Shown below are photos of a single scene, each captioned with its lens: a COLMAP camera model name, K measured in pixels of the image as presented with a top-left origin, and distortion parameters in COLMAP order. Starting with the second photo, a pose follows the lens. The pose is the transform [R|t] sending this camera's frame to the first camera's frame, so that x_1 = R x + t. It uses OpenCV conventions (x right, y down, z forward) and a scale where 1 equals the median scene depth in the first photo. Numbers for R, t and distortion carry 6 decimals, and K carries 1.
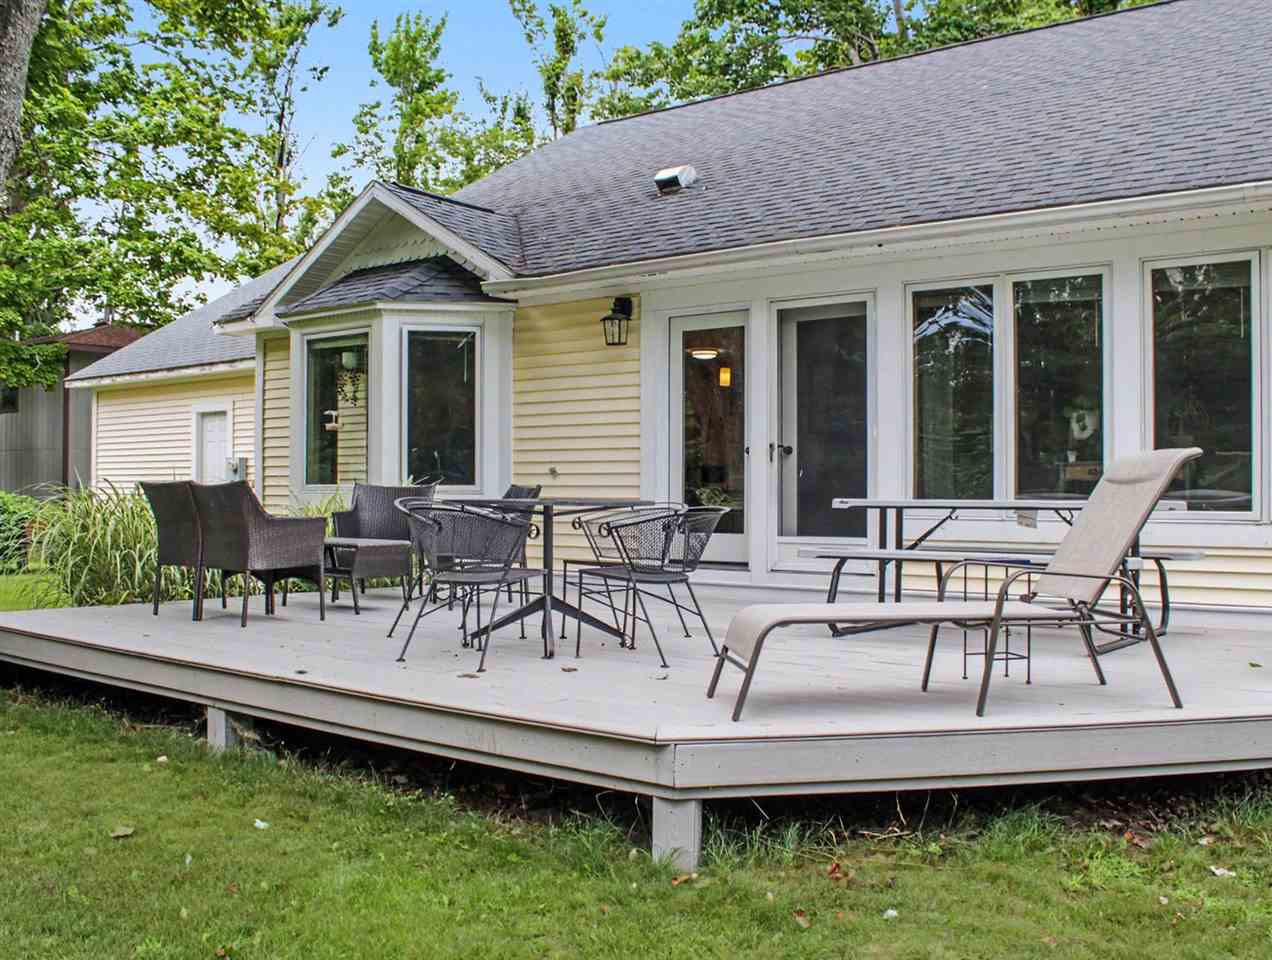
lens RADIAL K [[1211.4, 0, 636.0], [0, 1211.4, 480.0], [0, 0, 1]] dist [-0.096113, -0.020917]
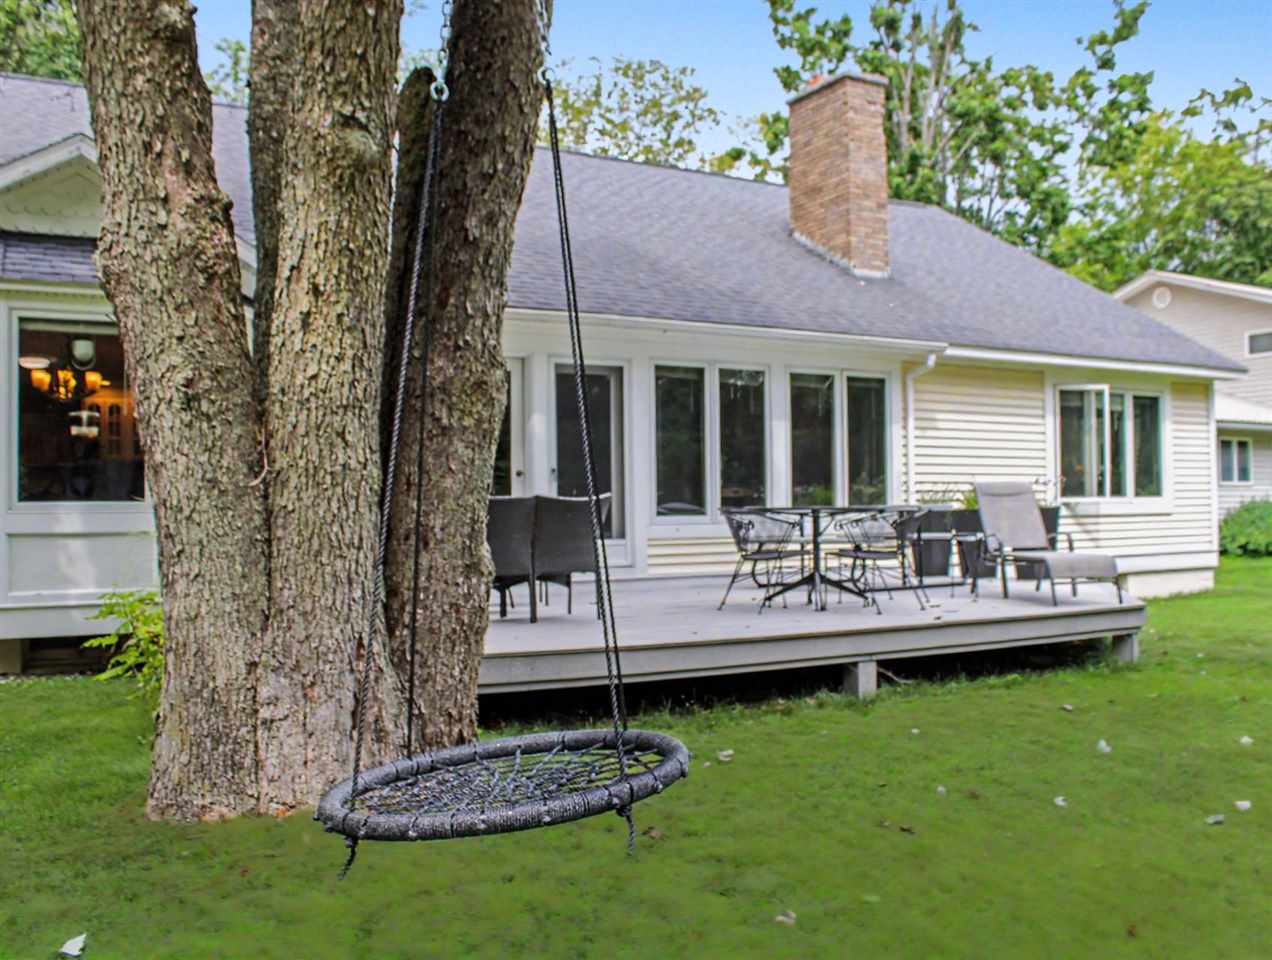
lens RADIAL K [[1211.4, 0, 636.0], [0, 1211.4, 480.0], [0, 0, 1]] dist [-0.096113, -0.020917]
pose [[0.400454, 0.012397, 0.916233, -0.977649], [0.001859, 0.999895, -0.014341, 0.000974], [-0.916315, 0.007446, 0.400389, 0.394836]]
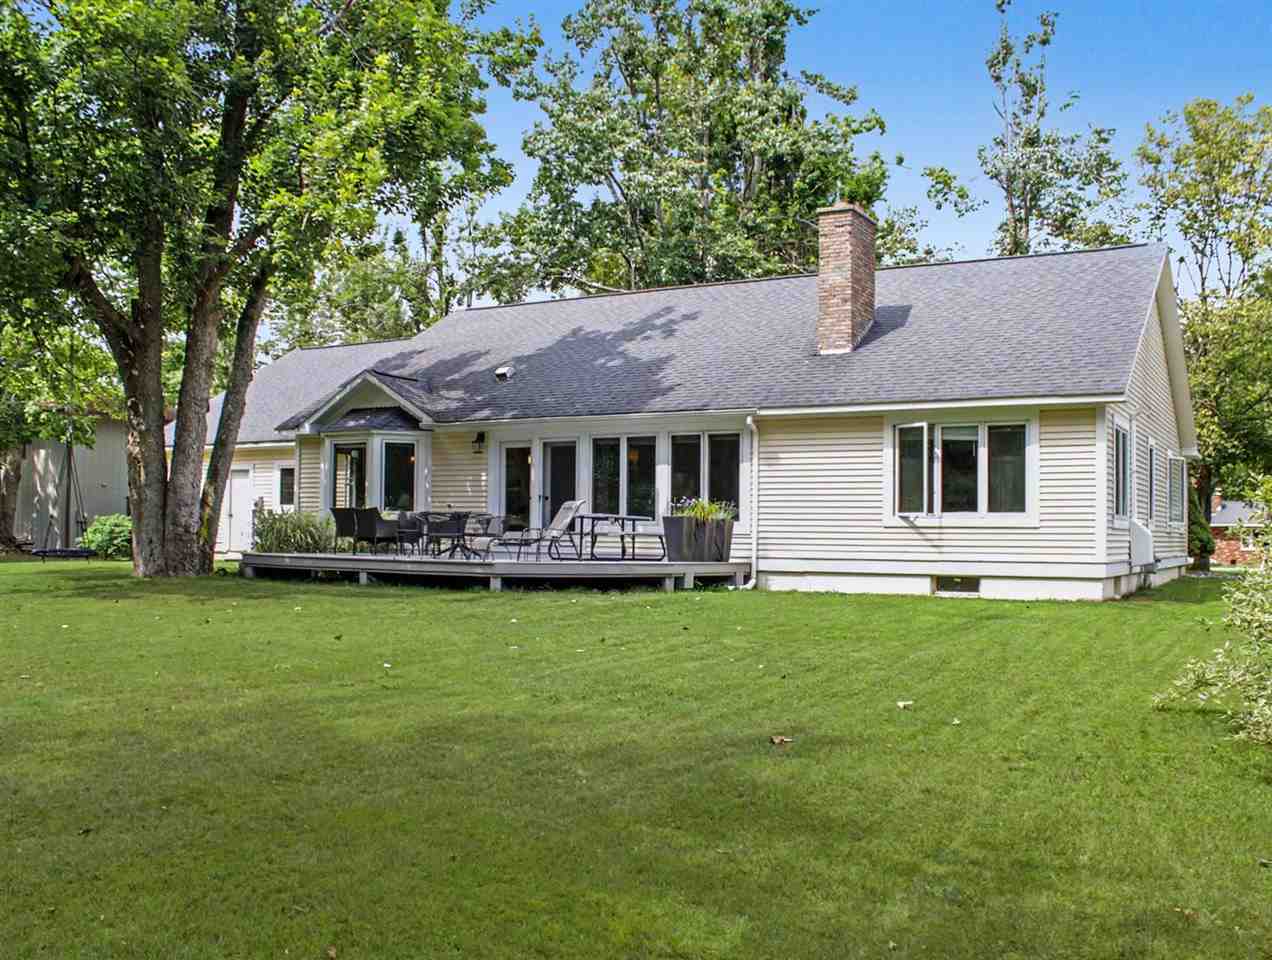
lens RADIAL K [[1181.2, 0, 636.0], [0, 1181.2, 480.0], [0, 0, 1]] dist [-0.100359, -0.003162]
pose [[0.991397, 0.011482, 0.130385, -0.010614], [-0.007283, 0.999441, -0.032635, 0.015937], [-0.130687, 0.031404, 0.990926, -1.396213]]
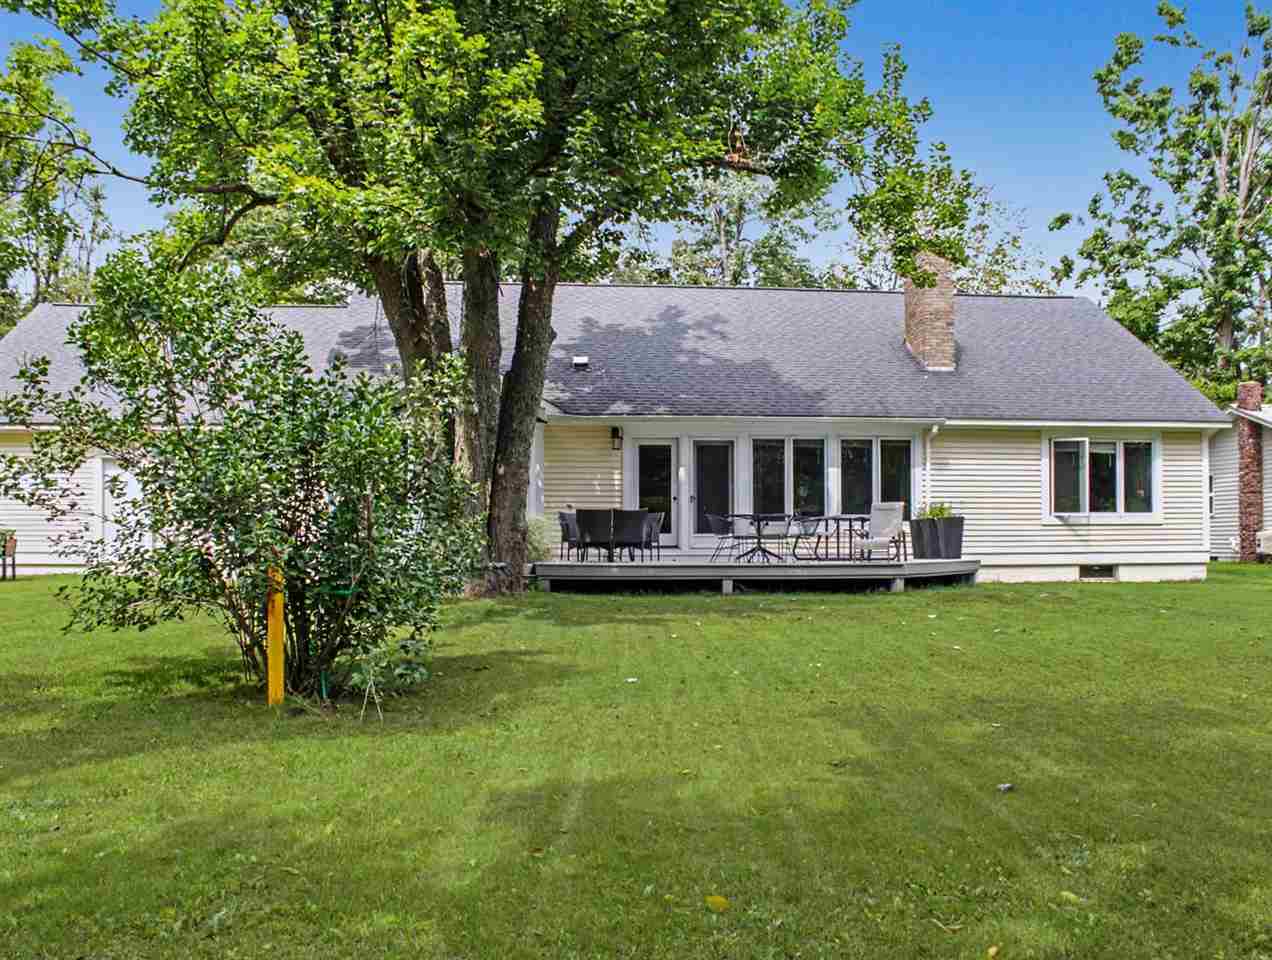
lens RADIAL K [[1211.4, 0, 636.0], [0, 1211.4, 480.0], [0, 0, 1]] dist [-0.096113, -0.020917]
pose [[0.735924, 0.022401, 0.676694, -1.547033], [-0.001785, 0.999513, -0.031146, 0.013640], [-0.677062, 0.021713, 0.735606, -0.680360]]
